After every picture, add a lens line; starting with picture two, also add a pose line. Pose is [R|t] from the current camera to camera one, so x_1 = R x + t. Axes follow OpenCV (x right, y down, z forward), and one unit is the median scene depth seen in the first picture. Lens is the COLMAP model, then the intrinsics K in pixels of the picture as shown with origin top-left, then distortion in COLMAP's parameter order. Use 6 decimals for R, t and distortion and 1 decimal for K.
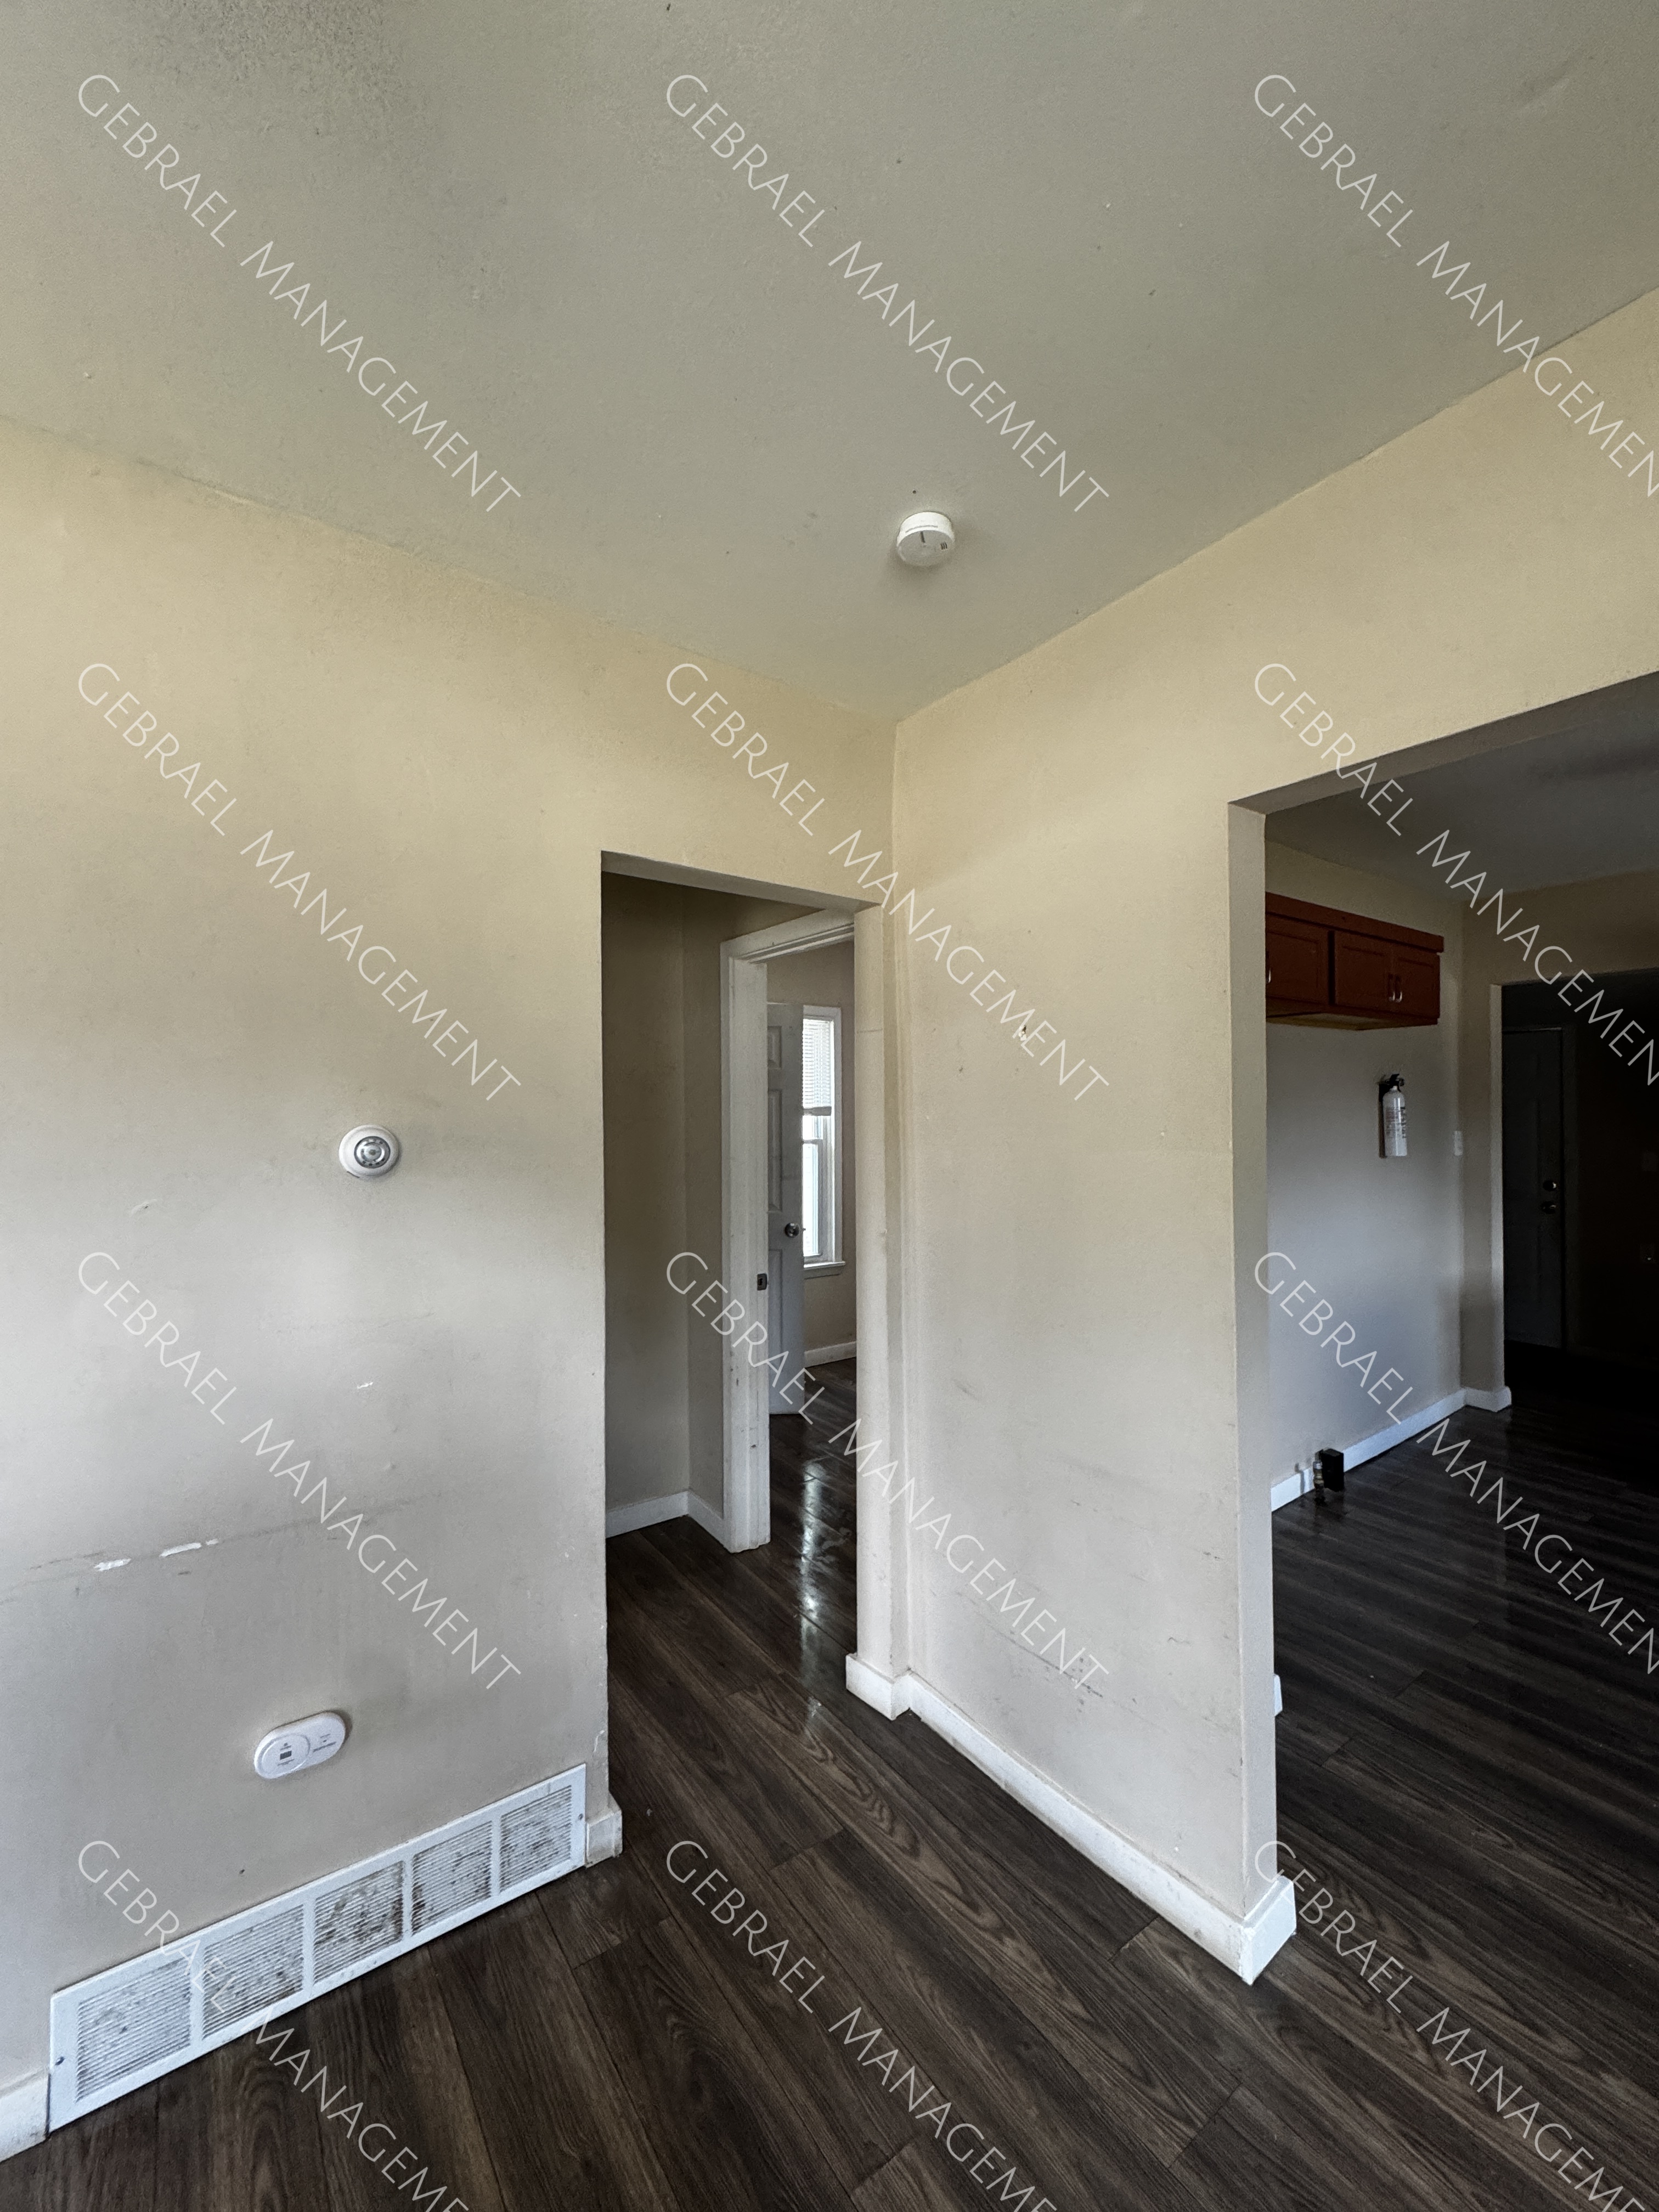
lens RADIAL K [[883.9, 0, 829.5], [0, 883.9, 1106.0], [0, 0, 1]] dist [-0.001496, -0.000760]
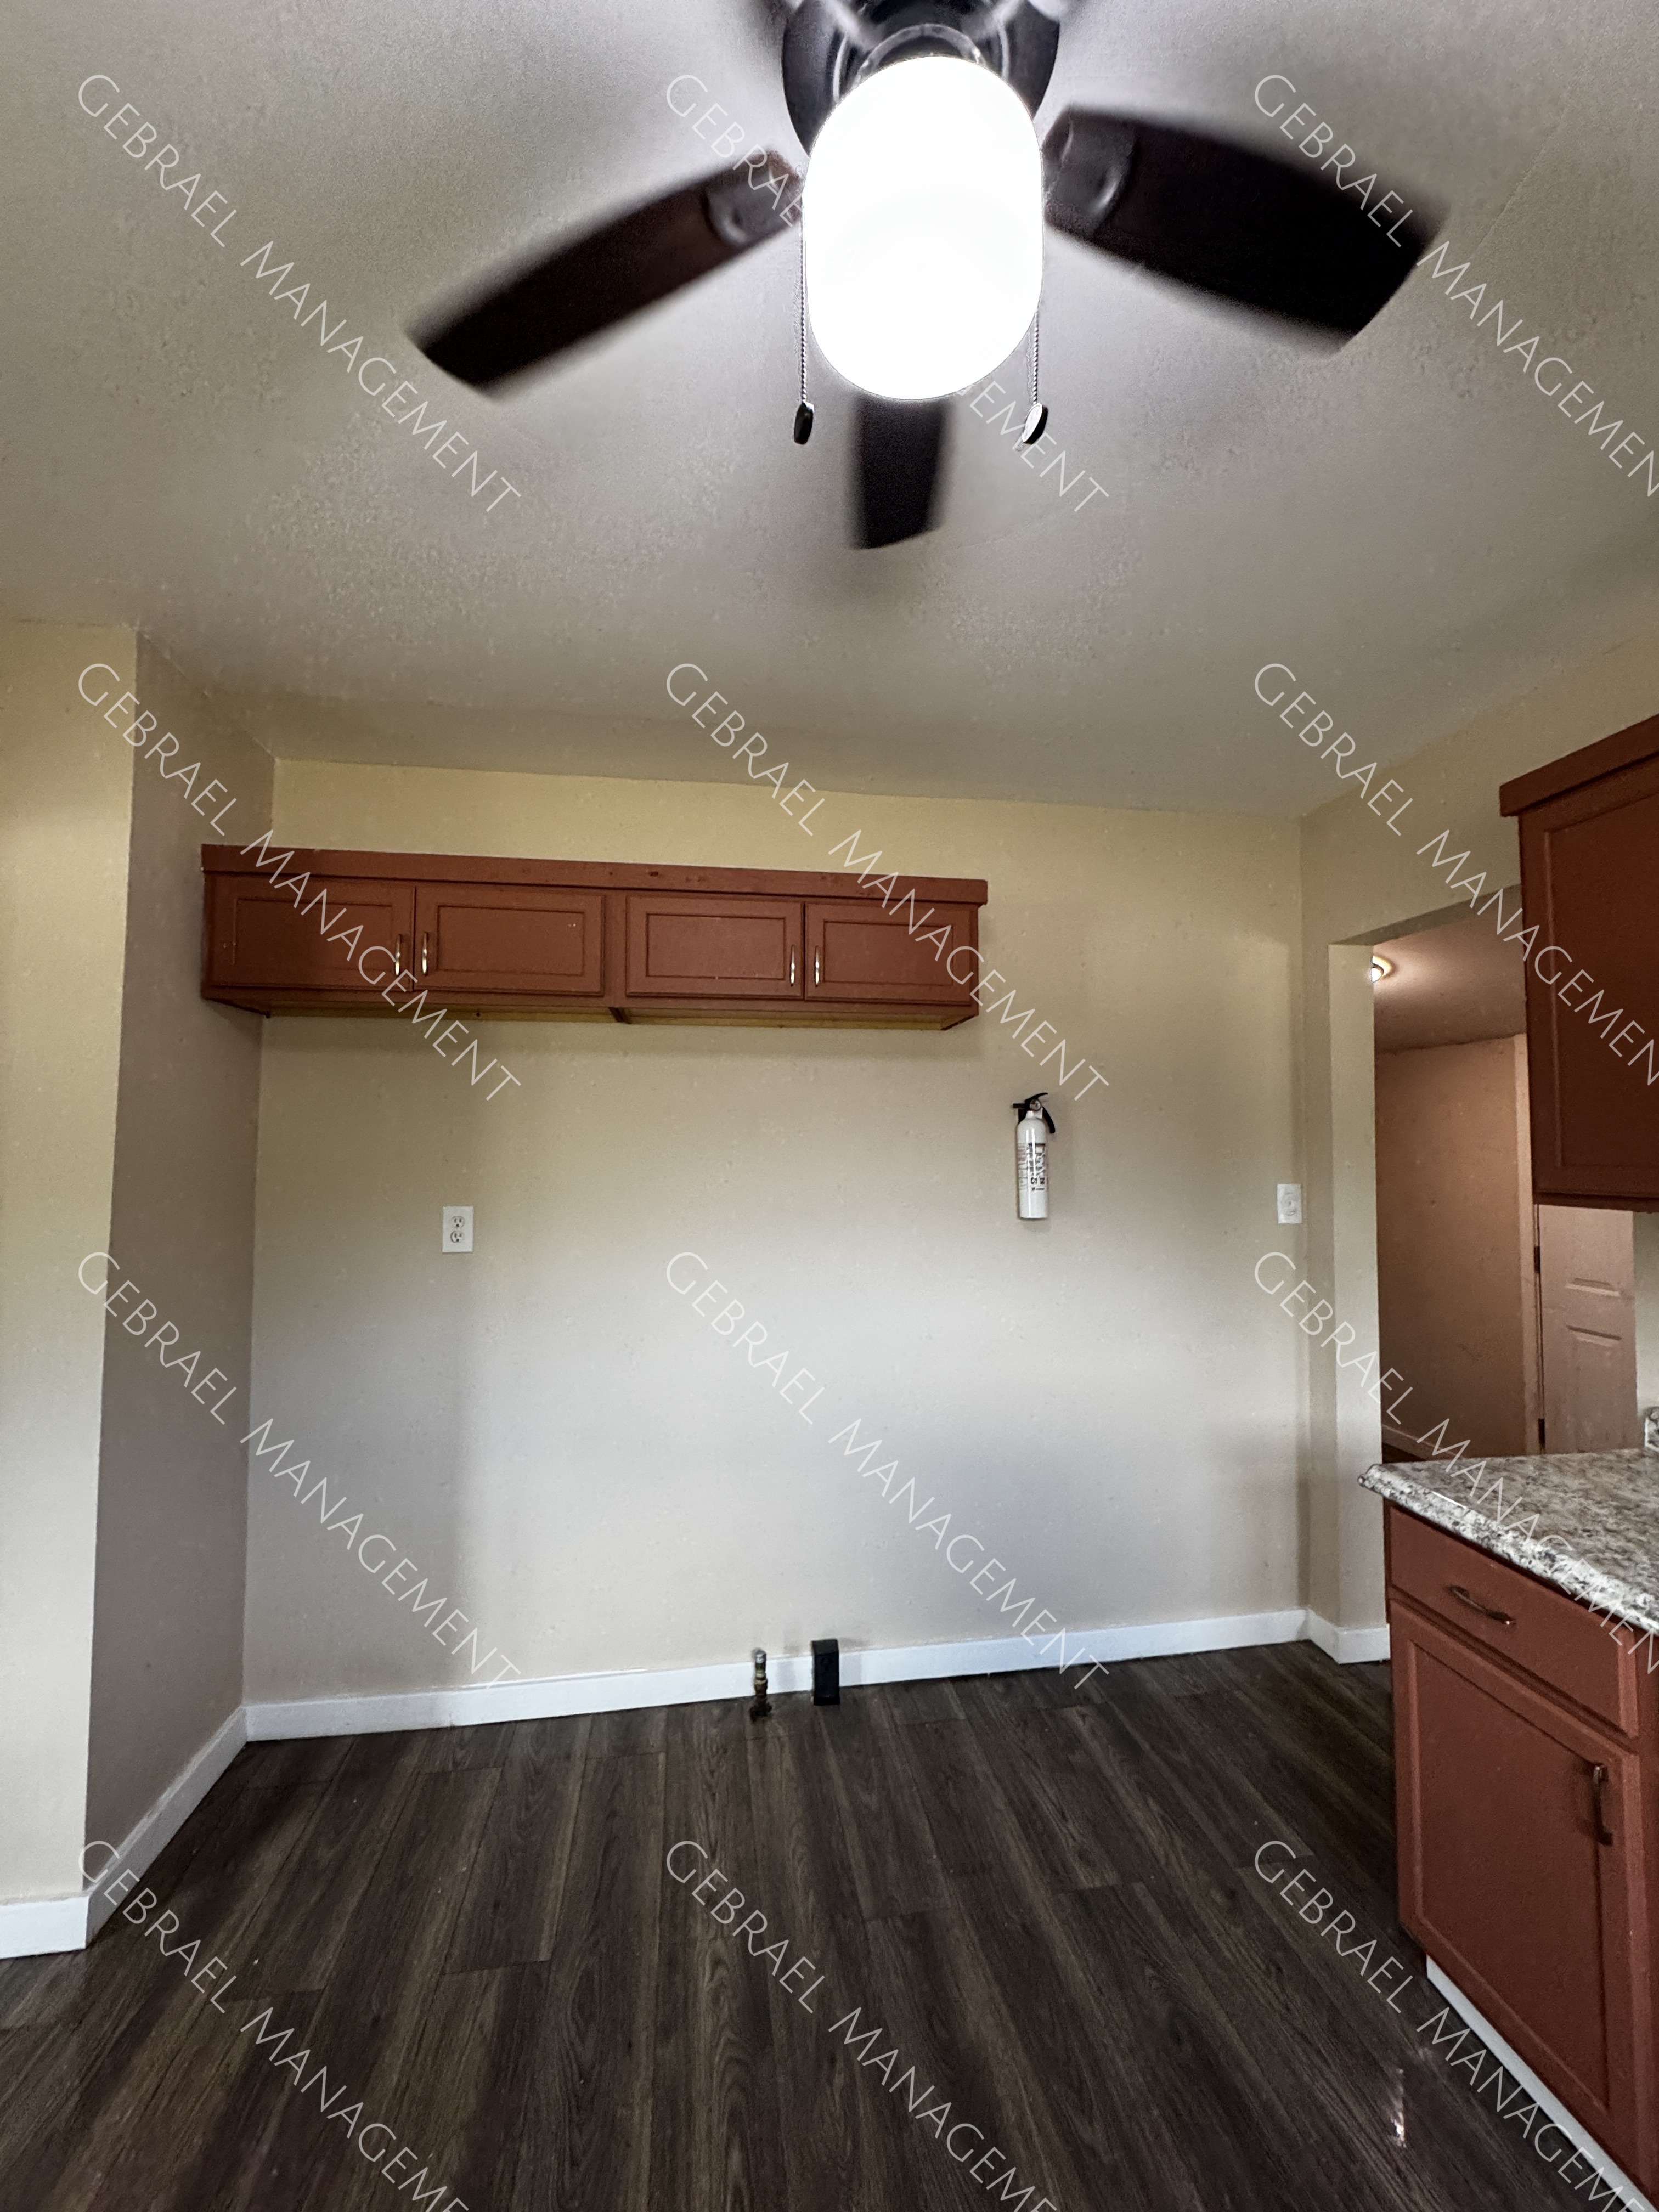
lens RADIAL K [[883.9, 0, 829.5], [0, 883.9, 1106.0], [0, 0, 1]] dist [-0.001496, -0.000760]
pose [[0.888111, -0.012647, -0.459455, 0.868366], [-0.005559, 0.999253, -0.038250, 0.001069], [0.459595, 0.036525, 0.887377, 0.369377]]
